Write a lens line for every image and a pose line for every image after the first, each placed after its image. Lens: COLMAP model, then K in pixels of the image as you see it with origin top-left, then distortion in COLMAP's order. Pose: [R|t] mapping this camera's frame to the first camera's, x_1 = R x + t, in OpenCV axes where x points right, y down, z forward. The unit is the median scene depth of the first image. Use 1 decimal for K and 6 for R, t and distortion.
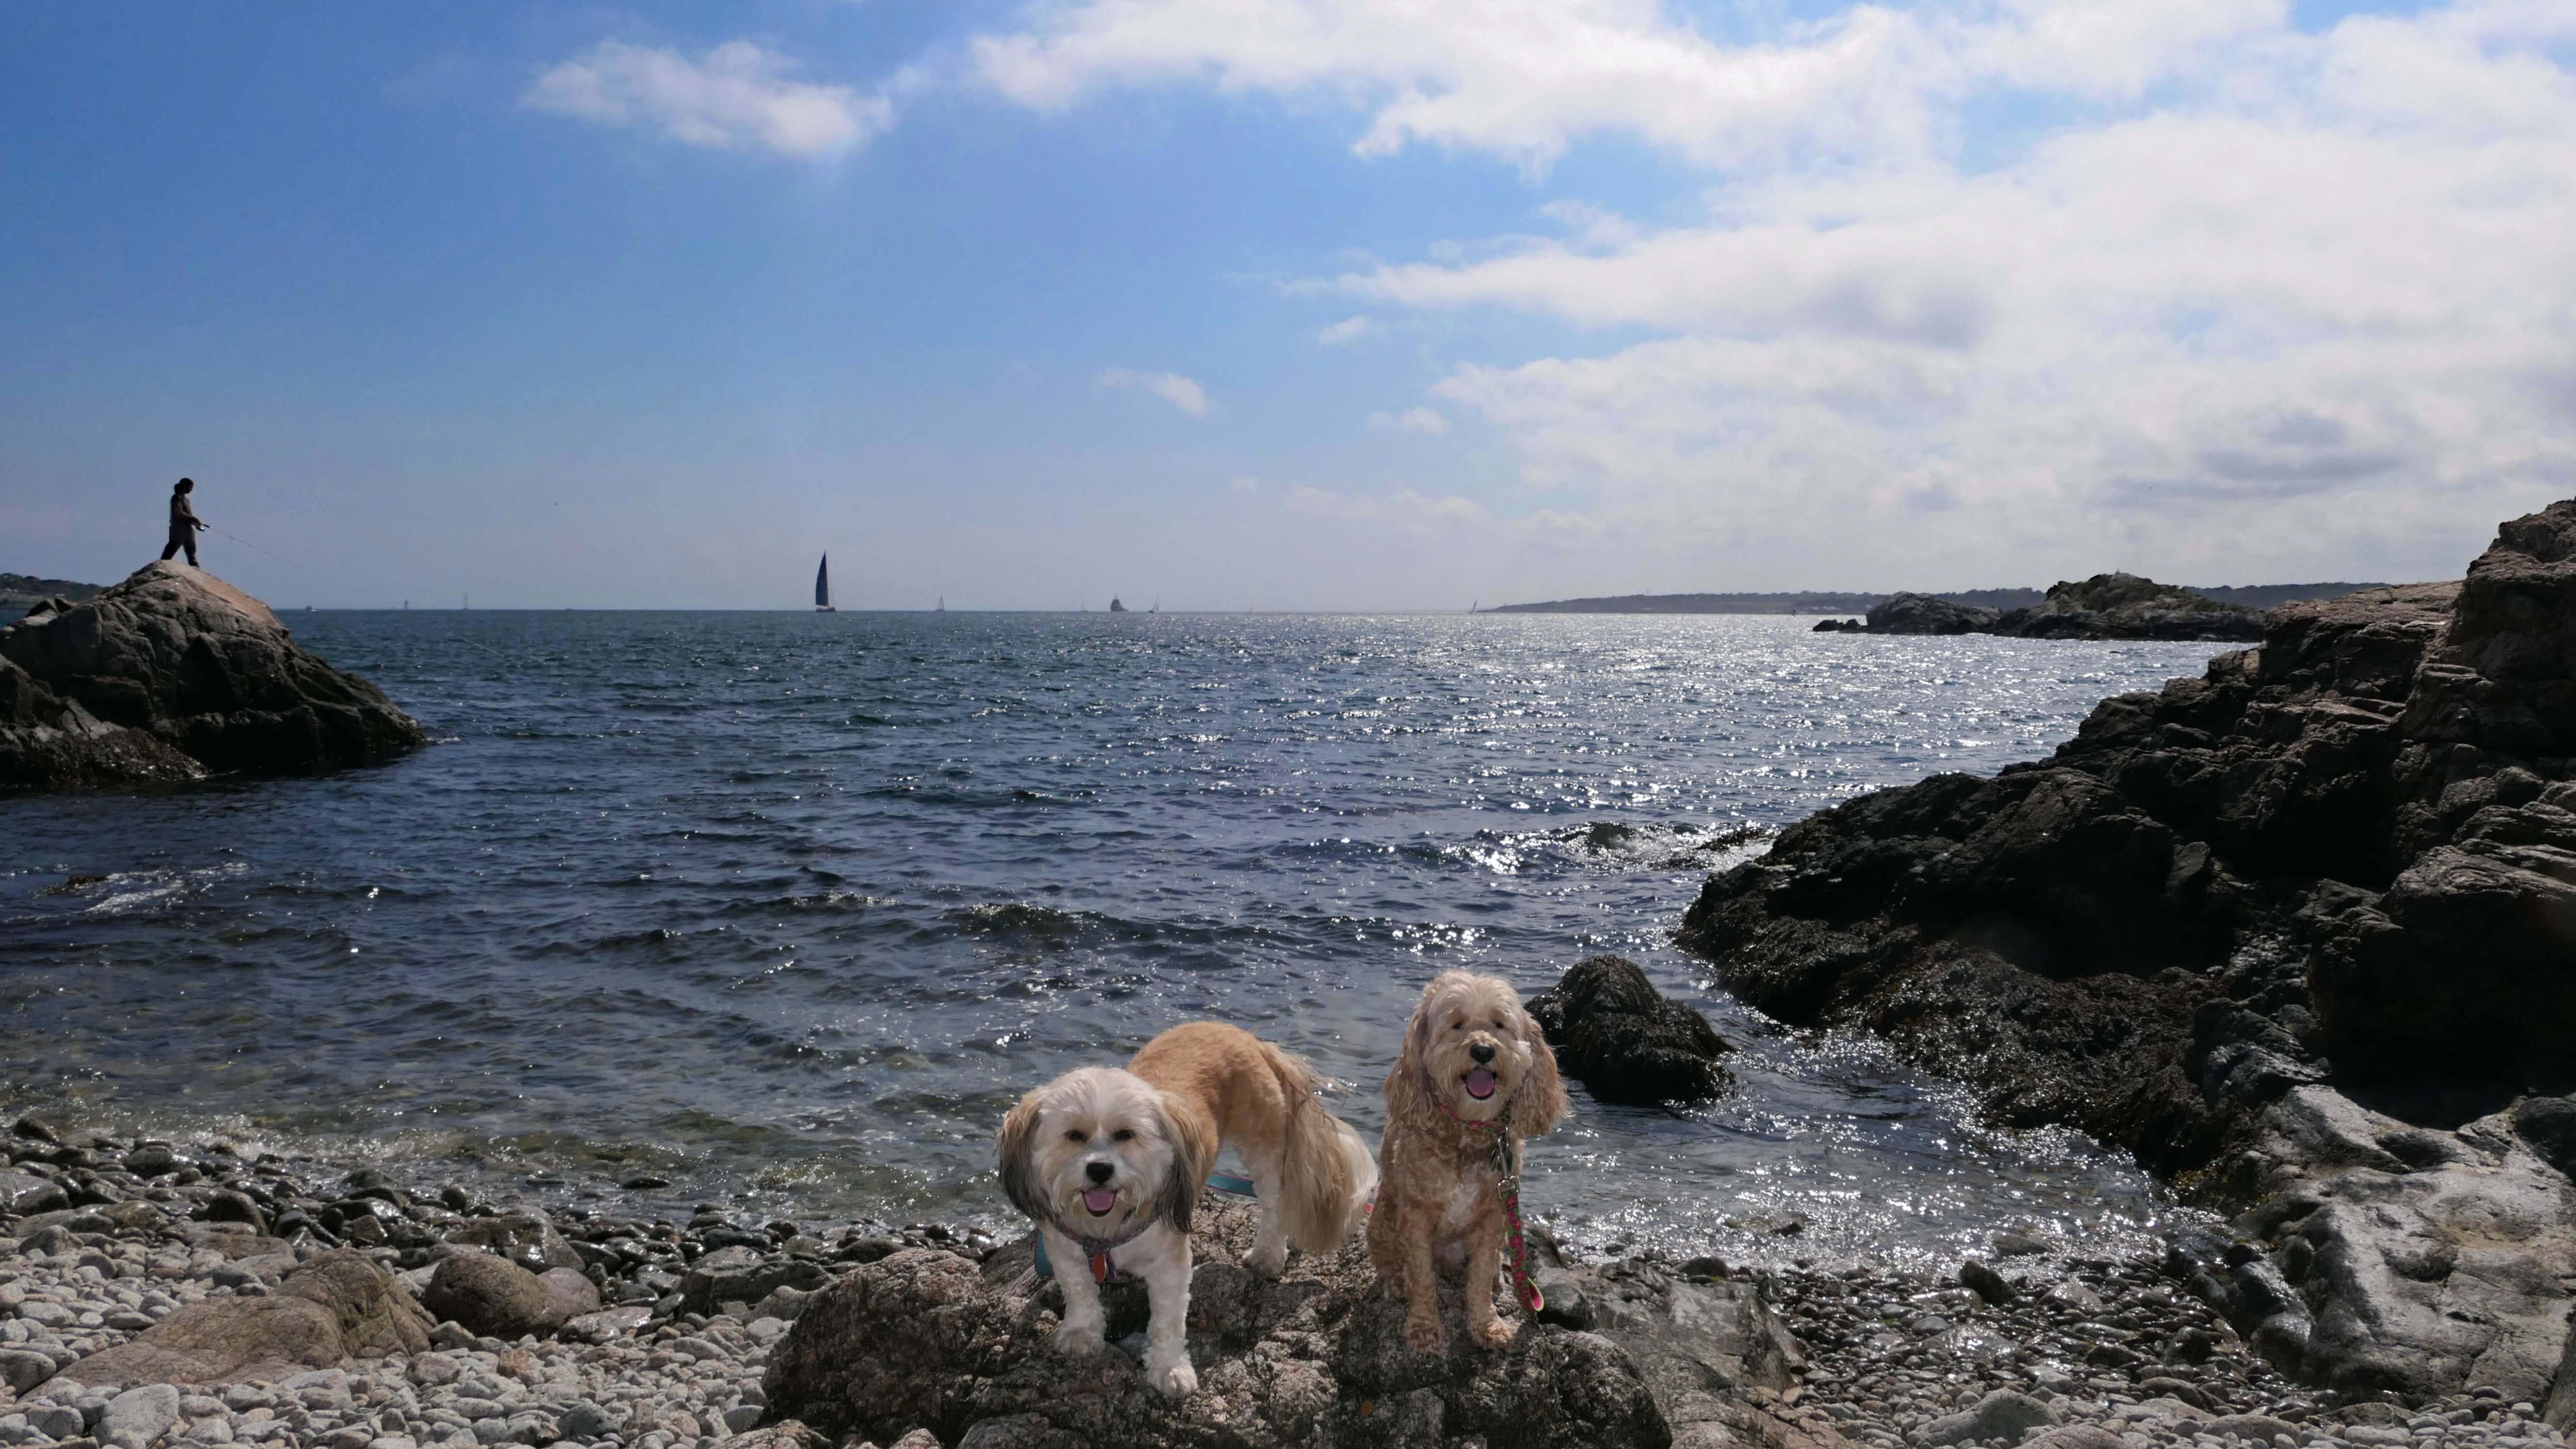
lens RADIAL K [[1862.4, 0, 1220.9], [0, 1862.4, 720.2], [0, 0, 1]] dist [0.004758, 0.000084]
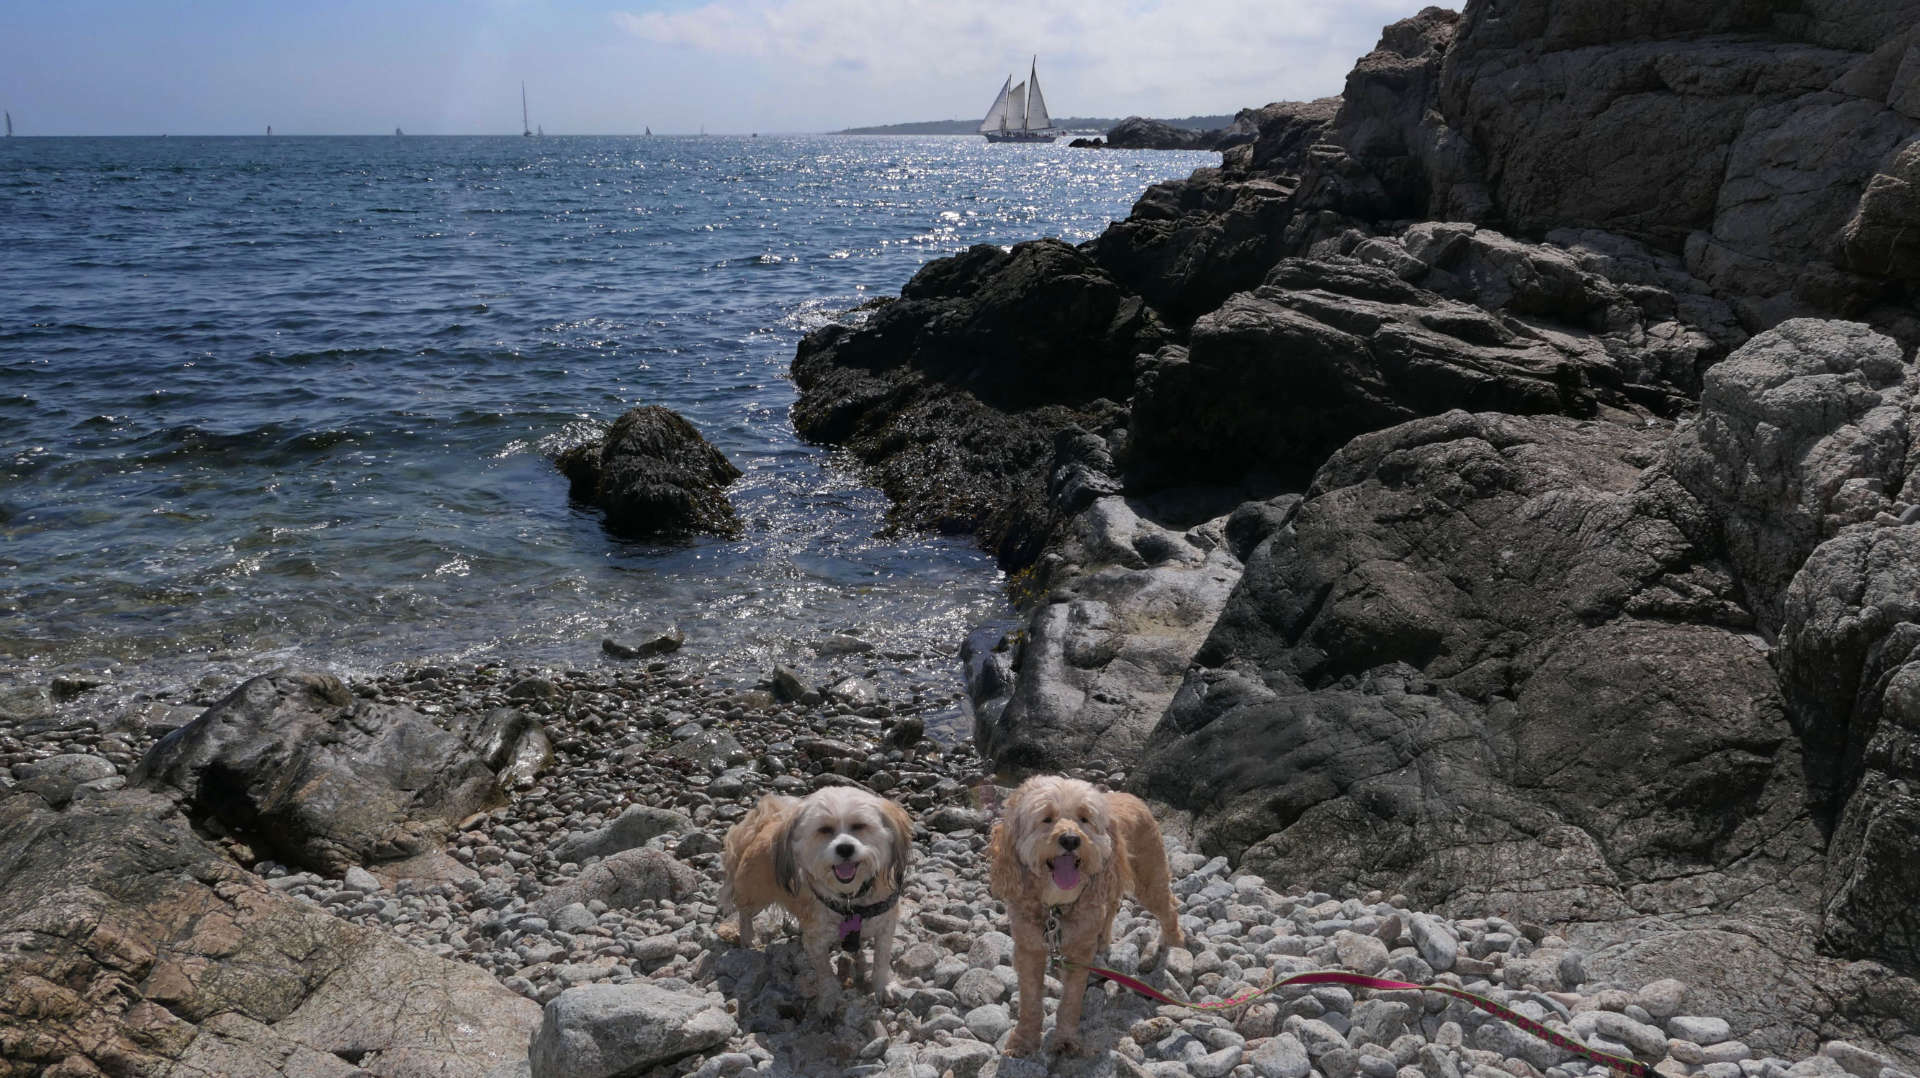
lens RADIAL K [[1408.1, 0, 885.9], [0, 1408.1, 542.1], [0, 0, 1]] dist [0.000600, -0.002593]
pose [[0.983262, -0.053275, 0.174236, 0.268033], [0.013105, 0.974499, 0.224011, 0.018600], [-0.181727, -0.217978, 0.958885, 0.143627]]
